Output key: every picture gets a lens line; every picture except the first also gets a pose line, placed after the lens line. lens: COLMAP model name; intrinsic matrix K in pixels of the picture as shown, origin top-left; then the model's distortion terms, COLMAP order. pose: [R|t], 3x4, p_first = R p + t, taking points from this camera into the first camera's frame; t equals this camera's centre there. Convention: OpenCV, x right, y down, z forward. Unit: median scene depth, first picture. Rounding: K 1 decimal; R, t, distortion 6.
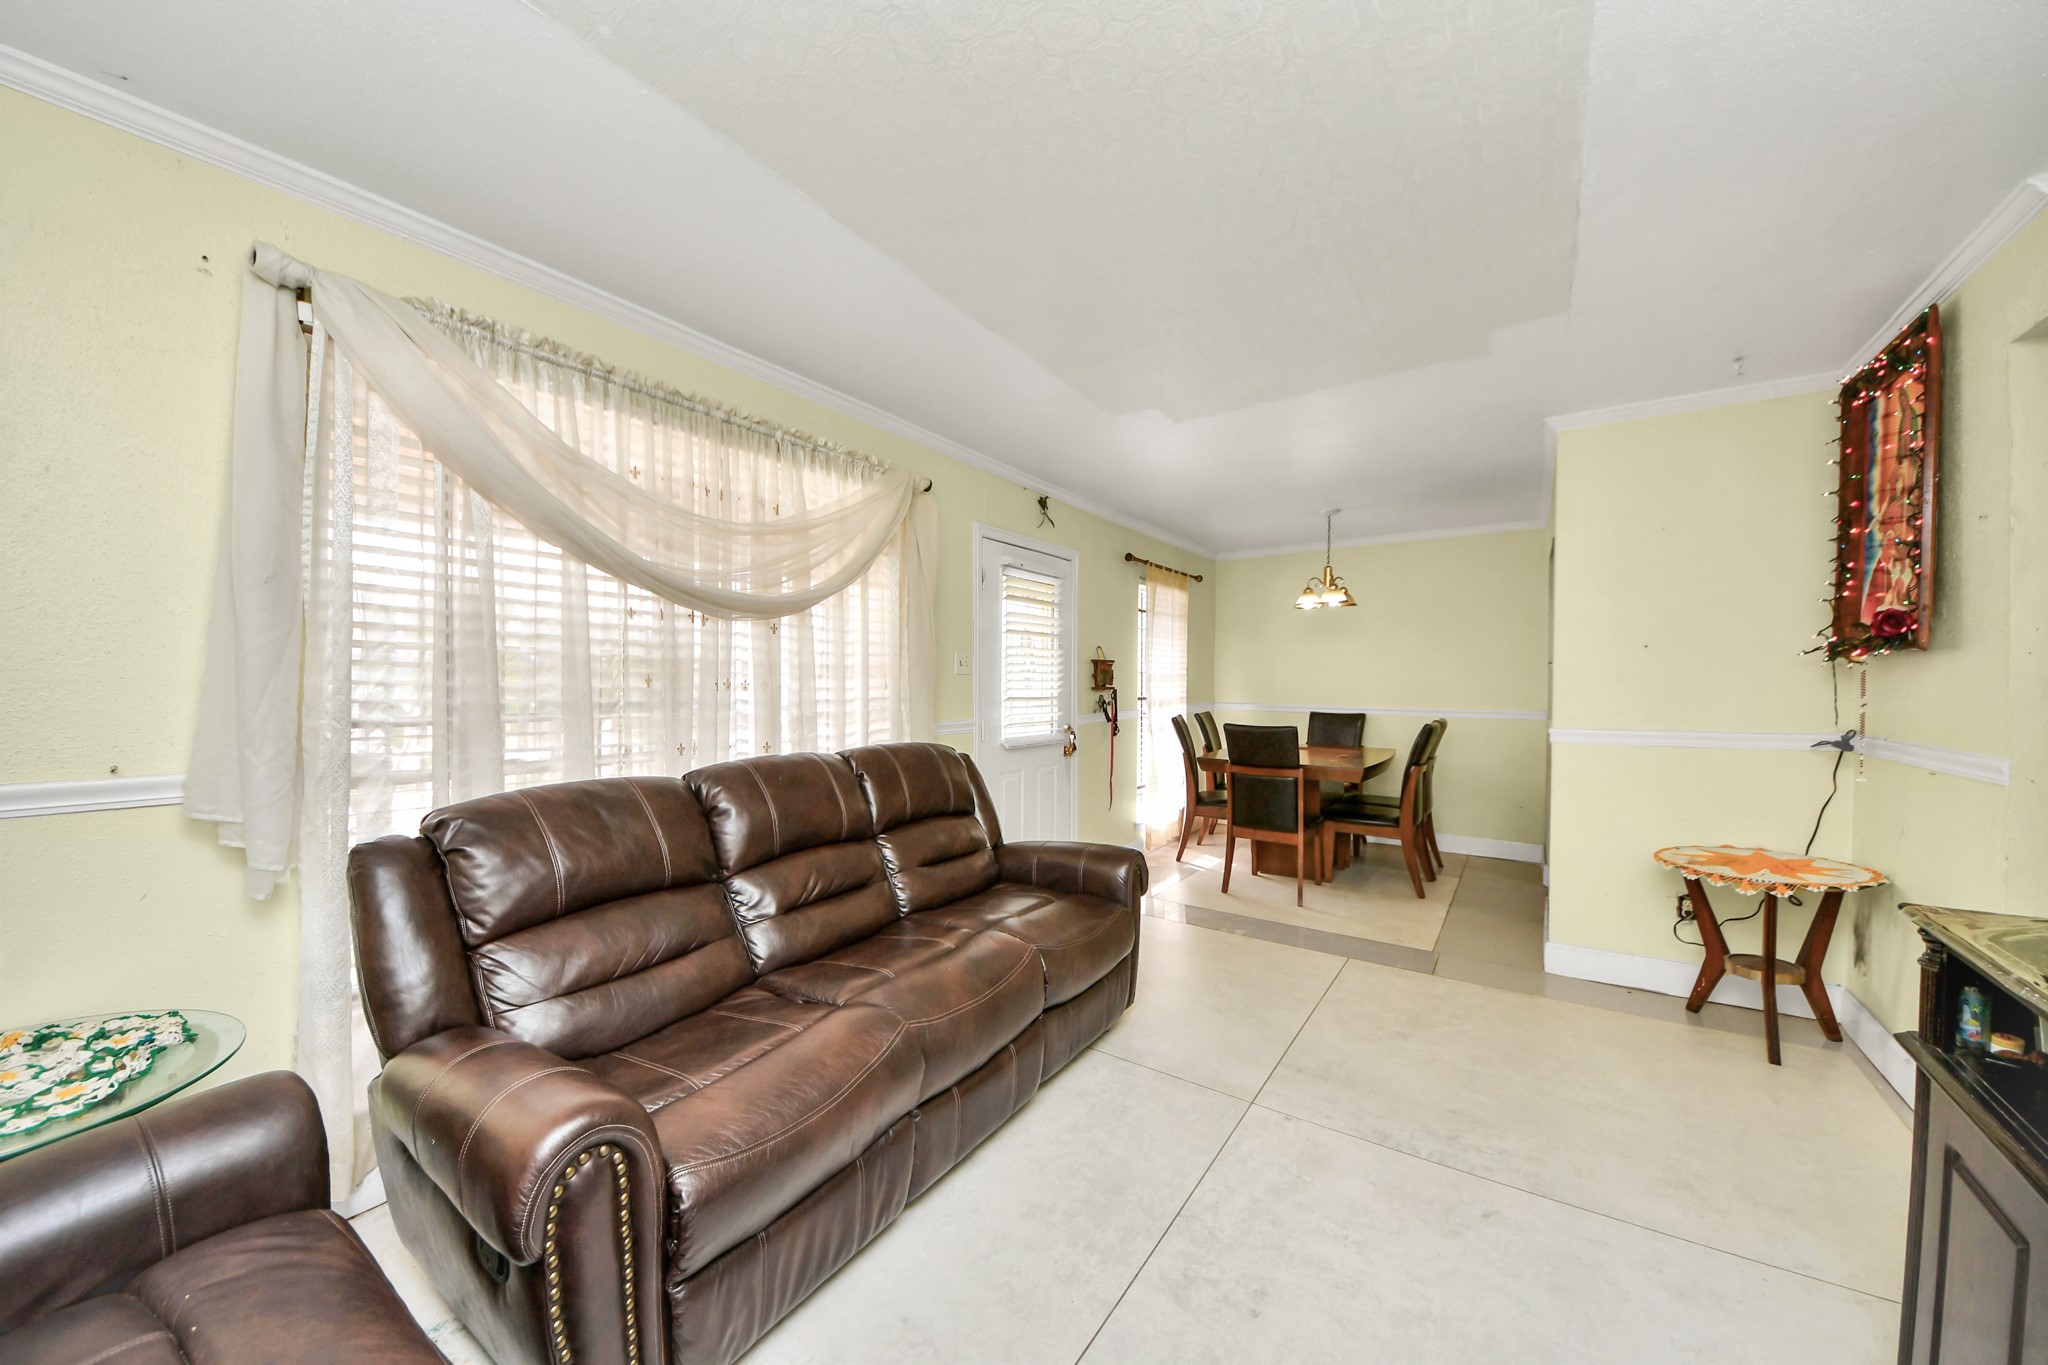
lens RADIAL K [[725.6, 0, 1024.0], [0, 725.6, 682.5], [0, 0, 1]] dist [0.000872, 0.000014]
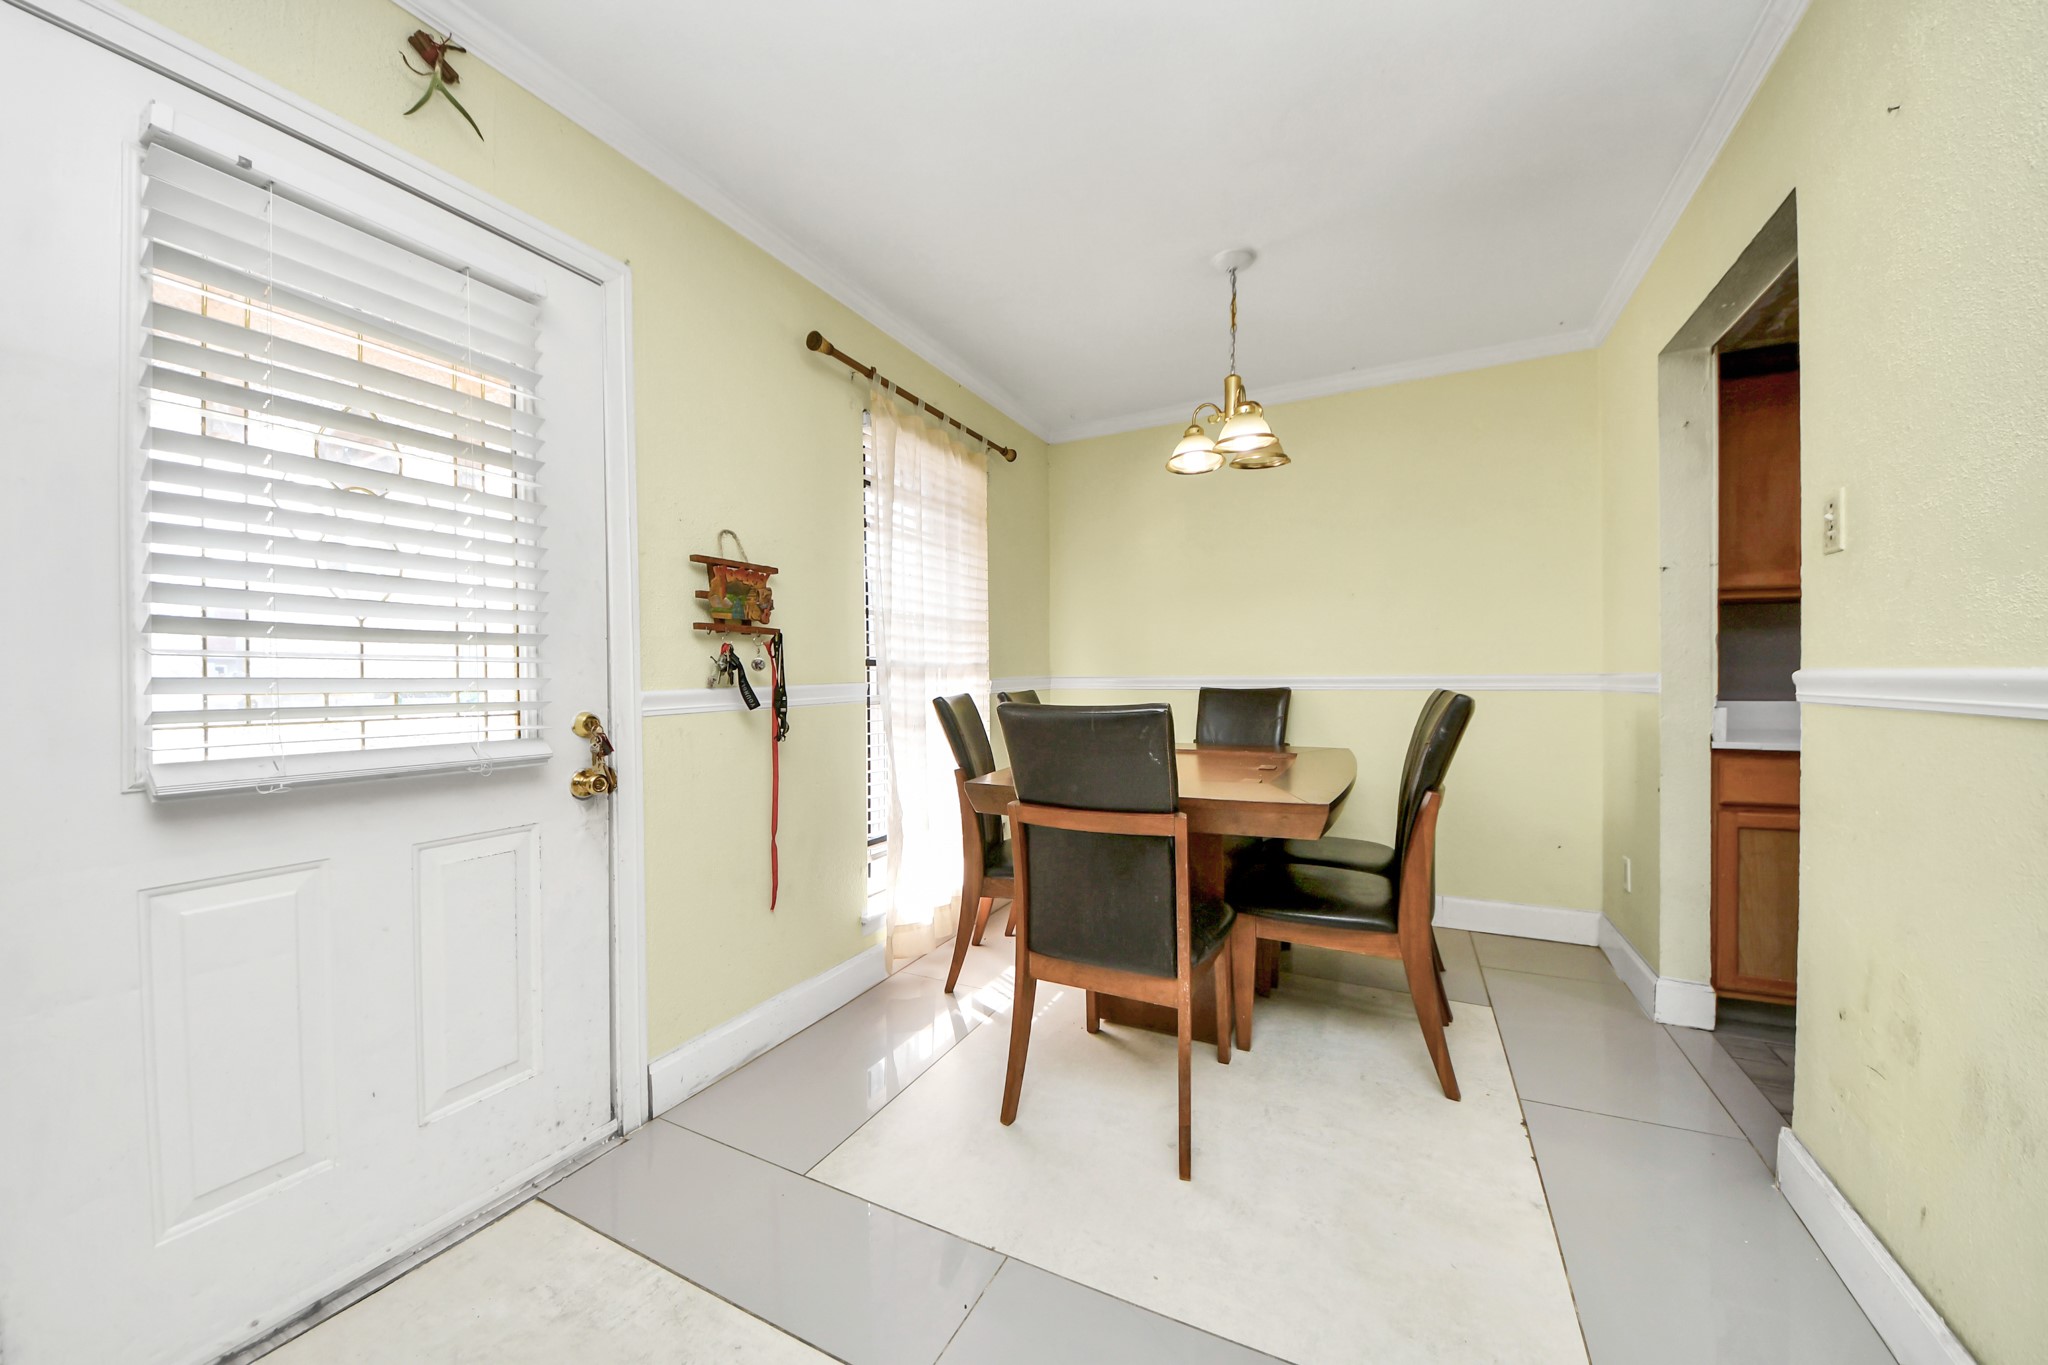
lens RADIAL K [[725.6, 0, 1024.0], [0, 725.6, 682.5], [0, 0, 1]] dist [0.000872, 0.000014]
pose [[0.989796, -0.014254, 0.141773, 0.211937], [0.013606, 0.999892, 0.005541, 0.037977], [-0.141837, -0.003555, 0.989884, 0.545959]]
